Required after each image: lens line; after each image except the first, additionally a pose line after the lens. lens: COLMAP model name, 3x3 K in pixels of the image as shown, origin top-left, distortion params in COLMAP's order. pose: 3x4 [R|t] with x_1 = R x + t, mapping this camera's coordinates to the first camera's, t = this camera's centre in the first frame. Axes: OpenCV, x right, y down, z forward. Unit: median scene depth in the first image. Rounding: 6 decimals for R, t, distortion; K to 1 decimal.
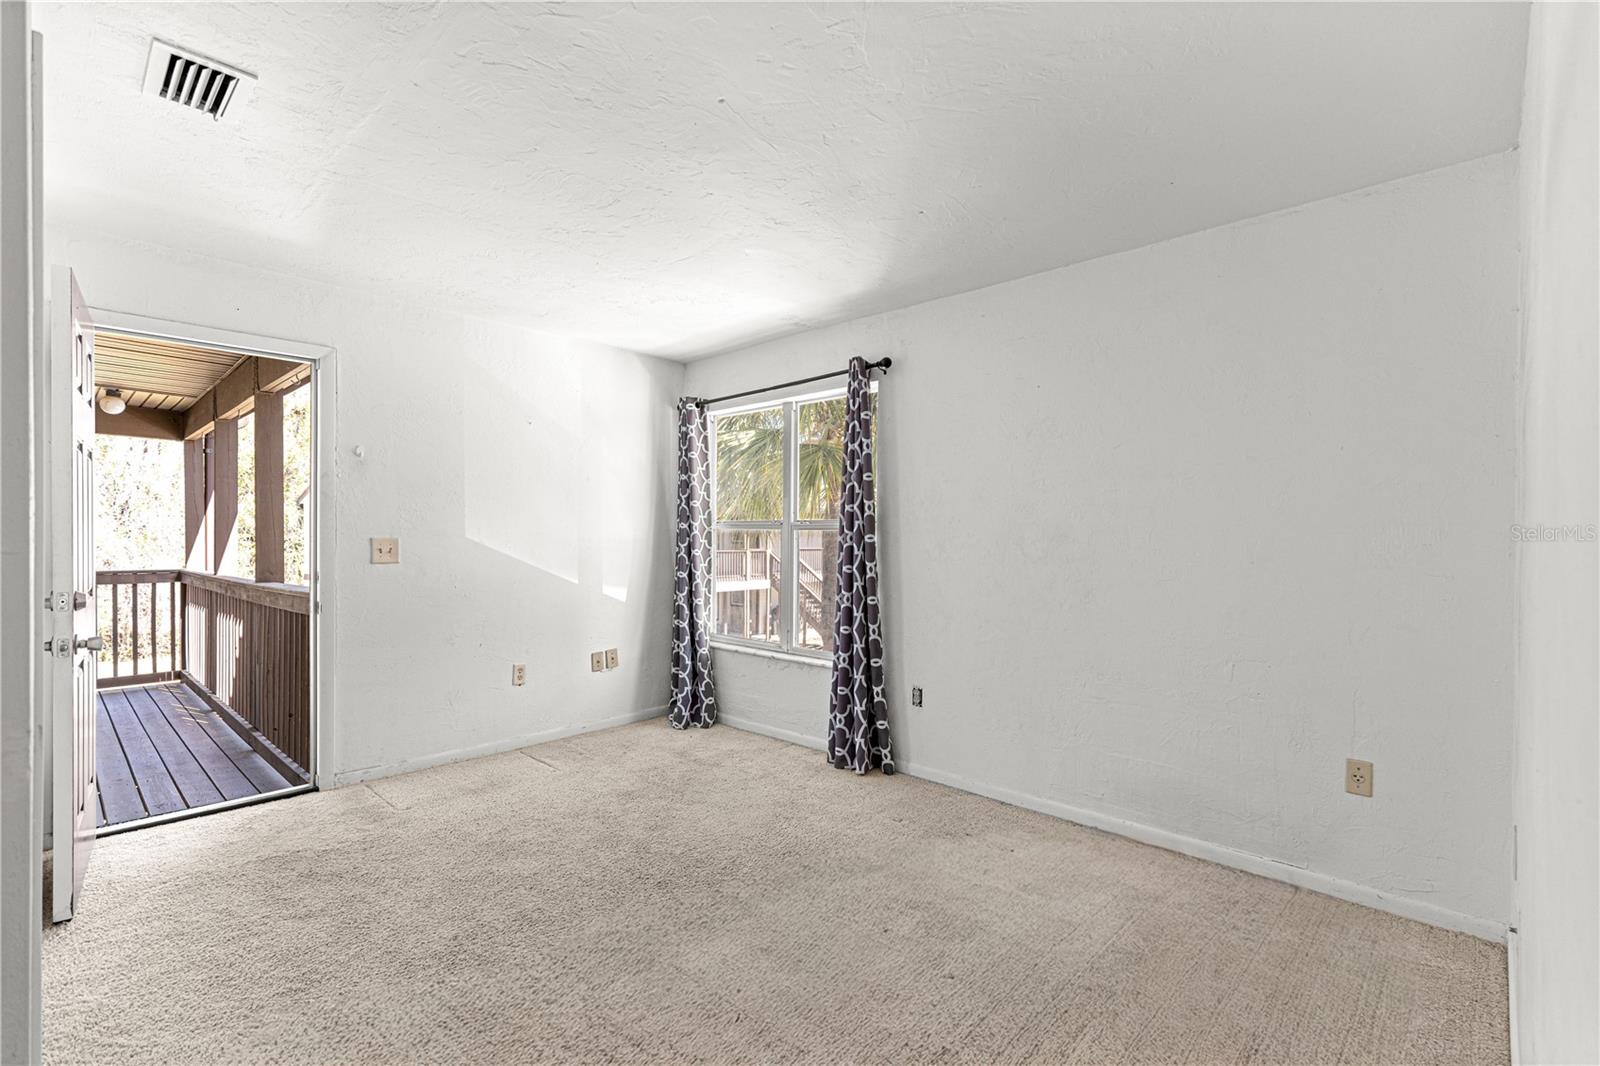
lens RADIAL K [[731.8, 0, 808.0], [0, 731.8, 532.1], [0, 0, 1]] dist [0.002914, 0.000153]
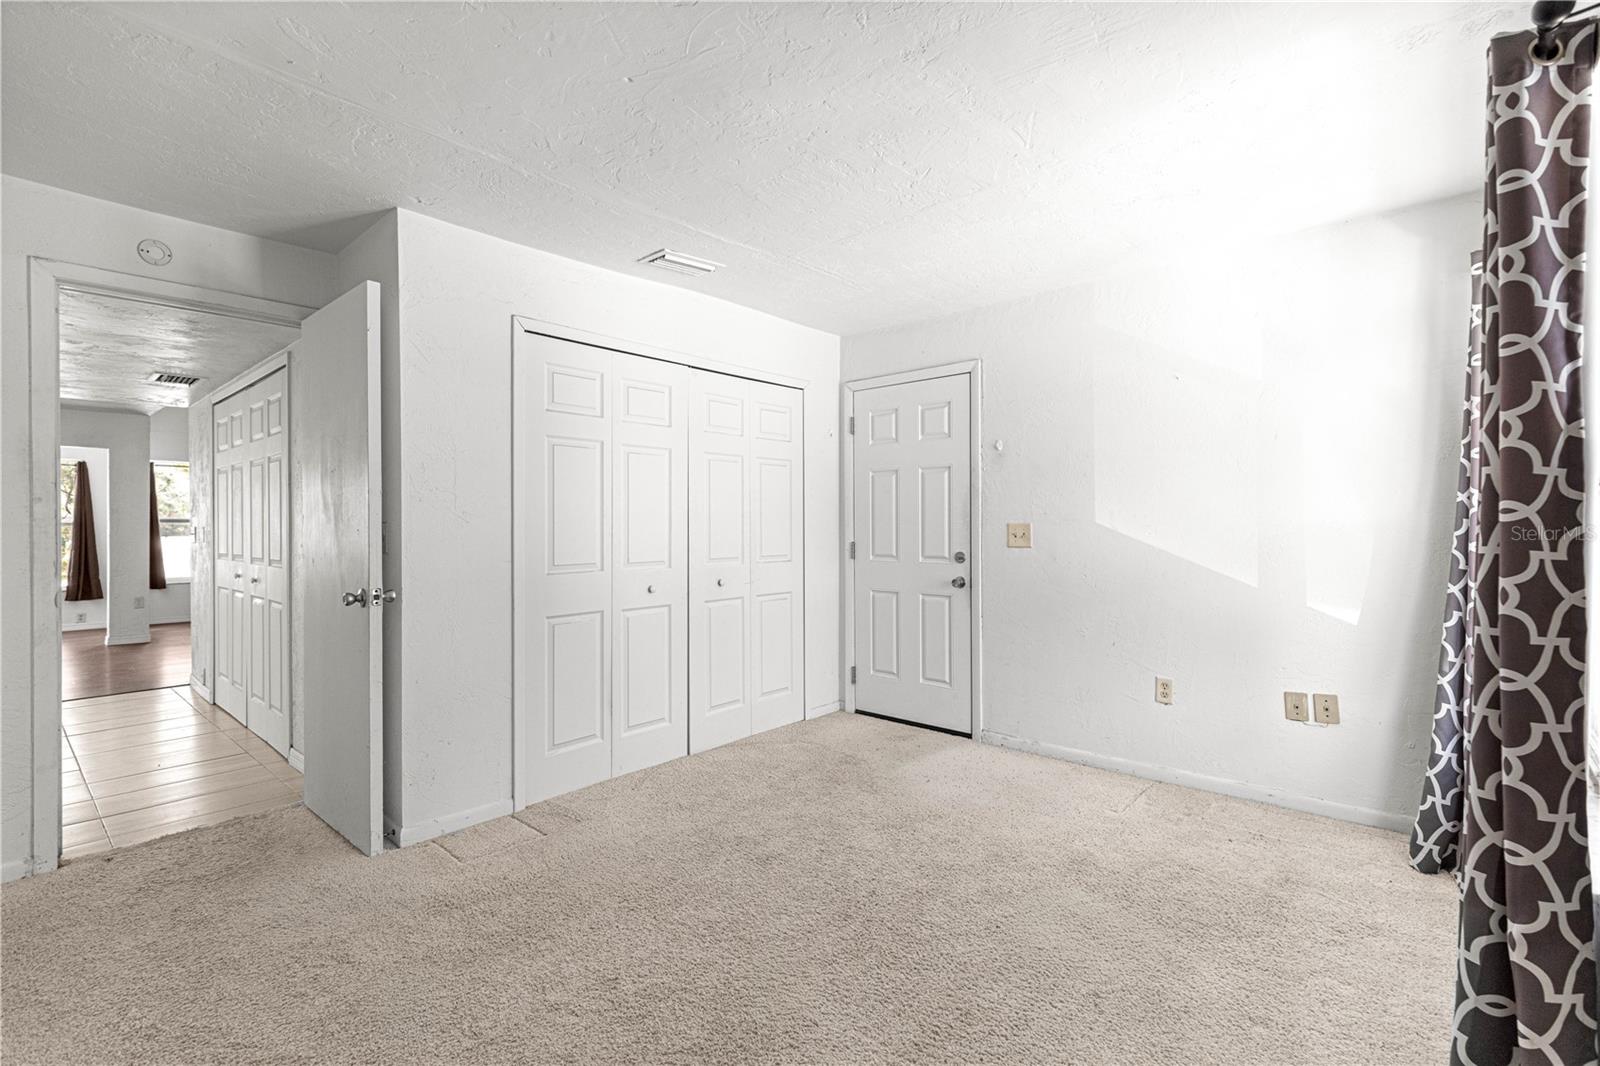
lens RADIAL K [[731.8, 0, 801.0], [0, 731.8, 529.9], [0, 0, 1]] dist [0.002914, 0.000153]
pose [[0.000237, 0.002991, -0.999995, 0.425695], [0.007406, 0.999968, 0.002993, 0.010519], [0.999973, -0.007407, 0.000215, 0.605059]]
